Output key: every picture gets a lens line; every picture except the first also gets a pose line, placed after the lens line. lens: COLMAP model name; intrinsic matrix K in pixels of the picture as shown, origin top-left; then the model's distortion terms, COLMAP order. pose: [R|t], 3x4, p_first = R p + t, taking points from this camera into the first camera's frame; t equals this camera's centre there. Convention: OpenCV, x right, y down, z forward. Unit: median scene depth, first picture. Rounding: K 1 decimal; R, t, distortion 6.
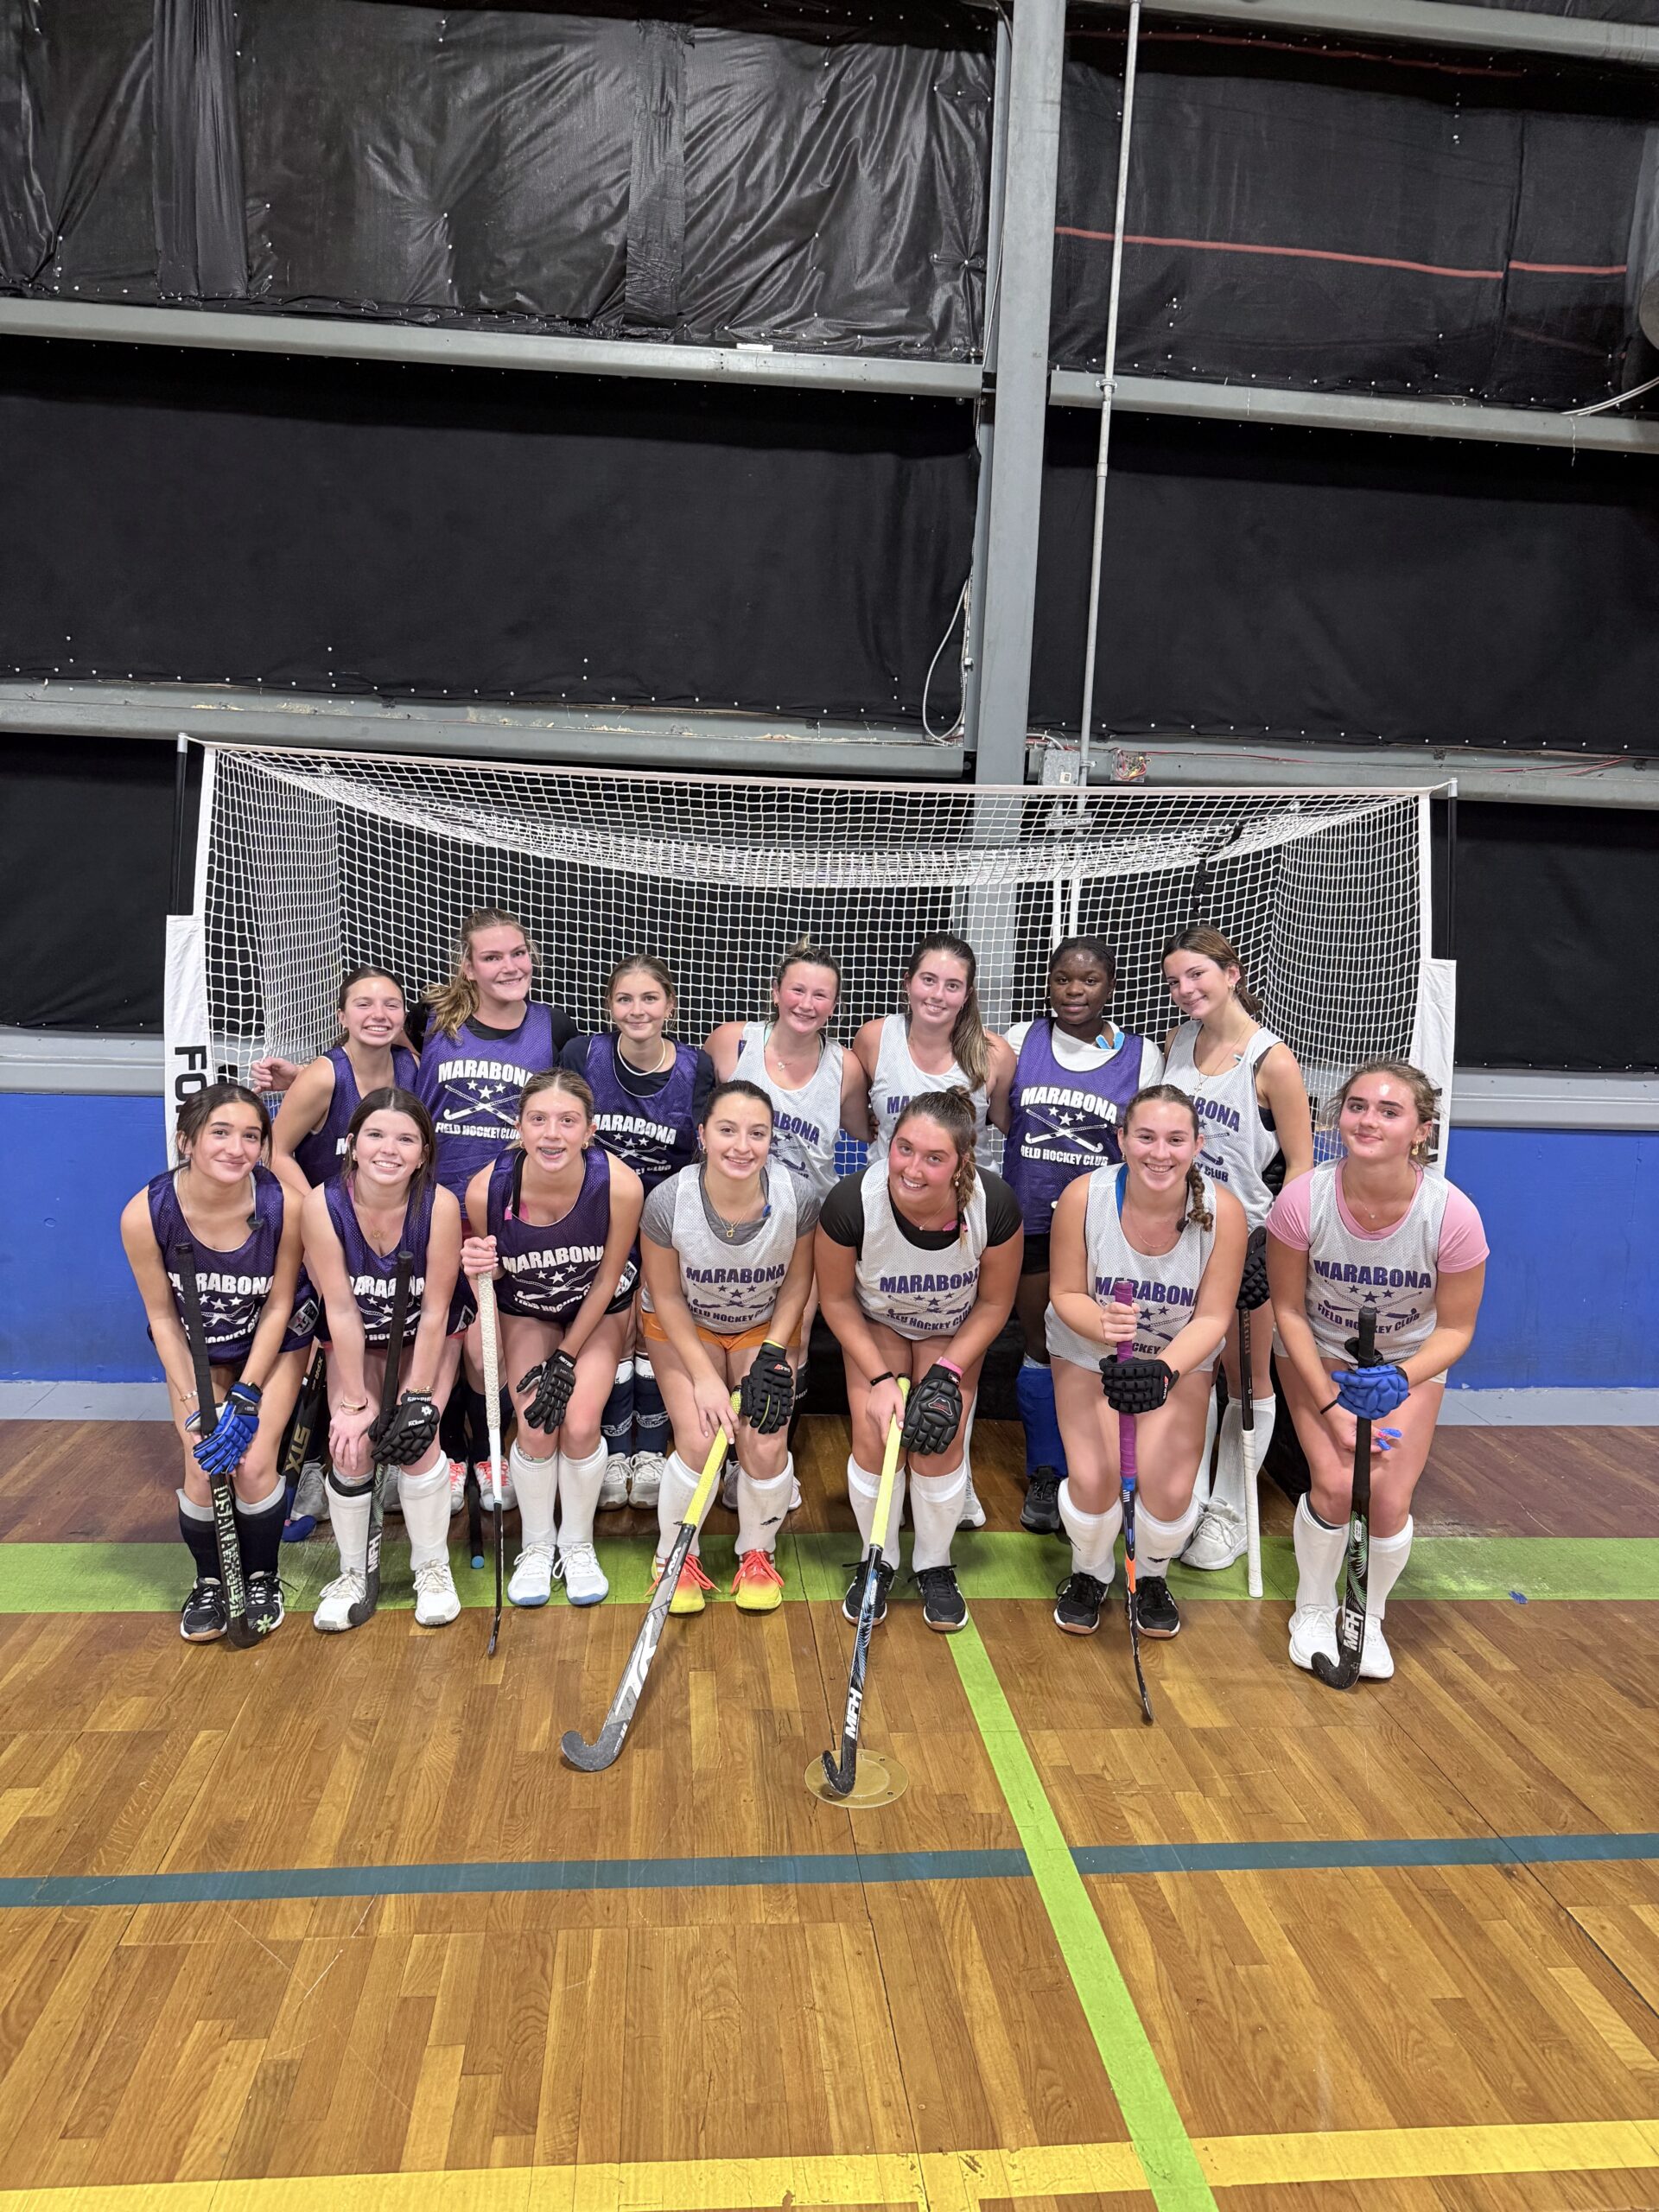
lens RADIAL K [[1537.1, 0, 833.2], [0, 1537.1, 1101.4], [0, 0, 1]] dist [0.020135, -0.054595]
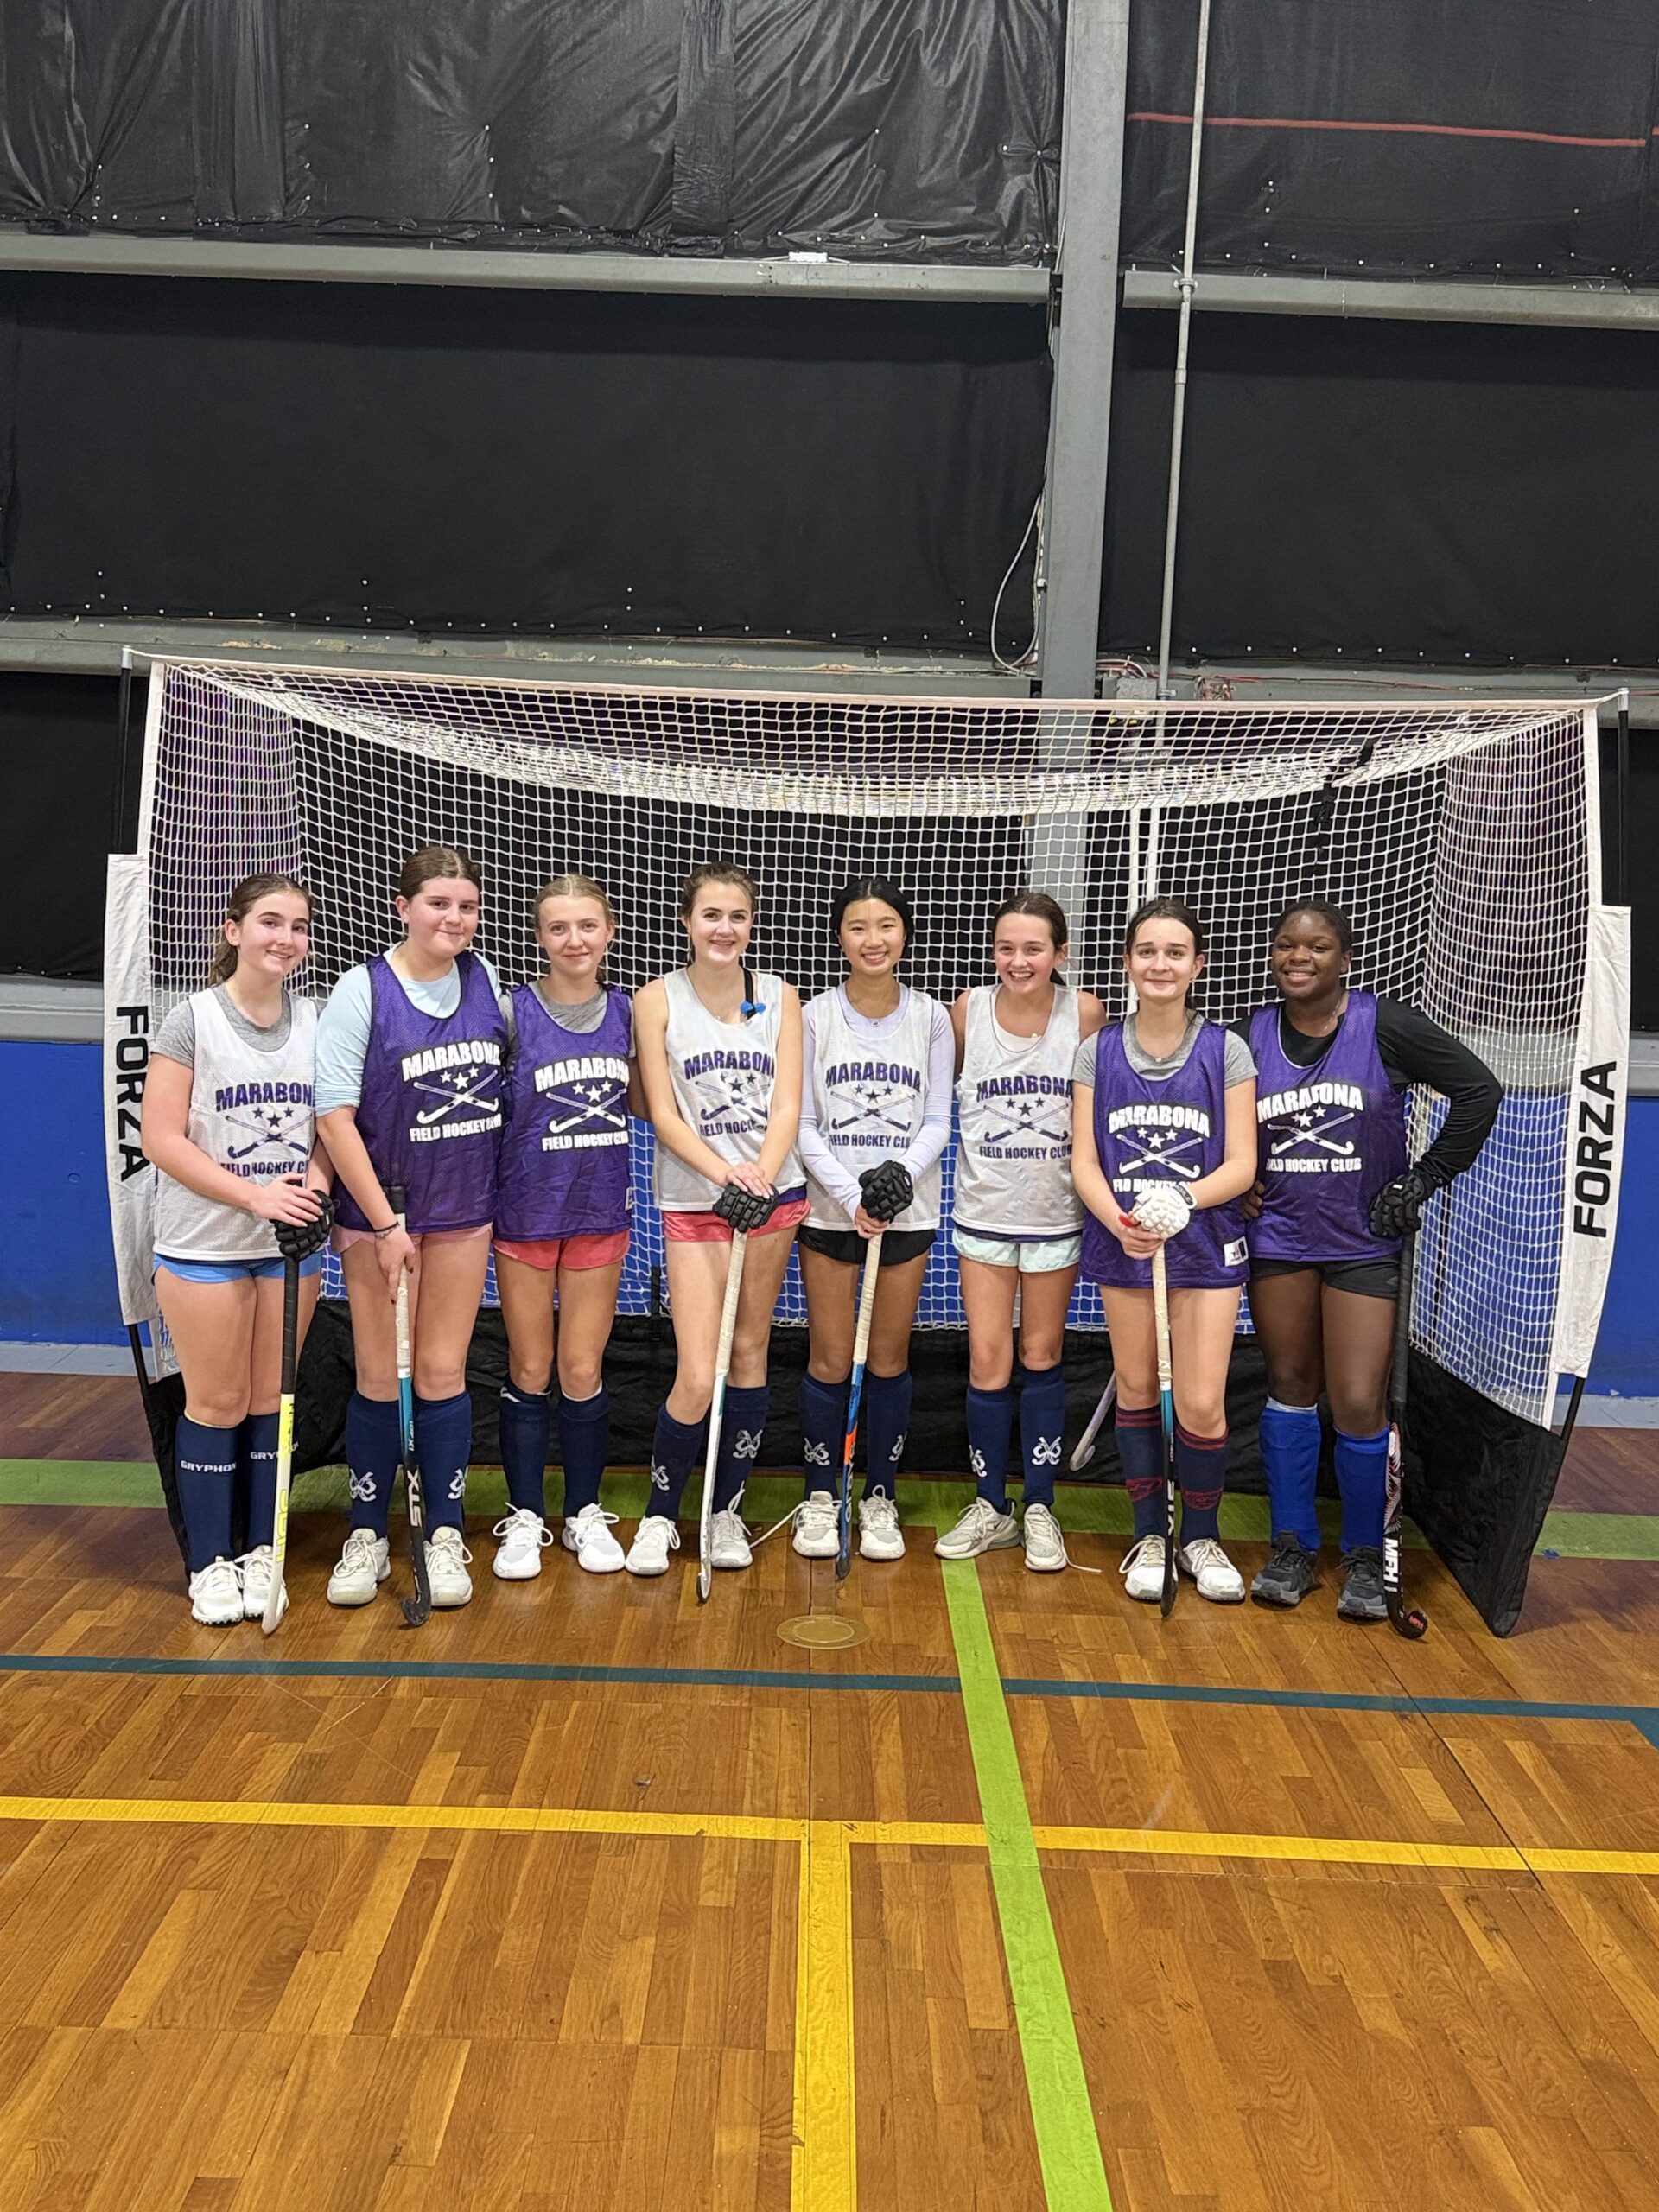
lens RADIAL K [[2201.9, 0, 827.8], [0, 2201.9, 1091.9], [0, 0, 1]] dist [0.135798, -0.395069]
pose [[0.994840, 0.007241, -0.101202, 0.103264], [-0.009715, 0.999665, -0.023976, 0.054364], [0.100995, 0.024835, 0.994577, -0.342276]]
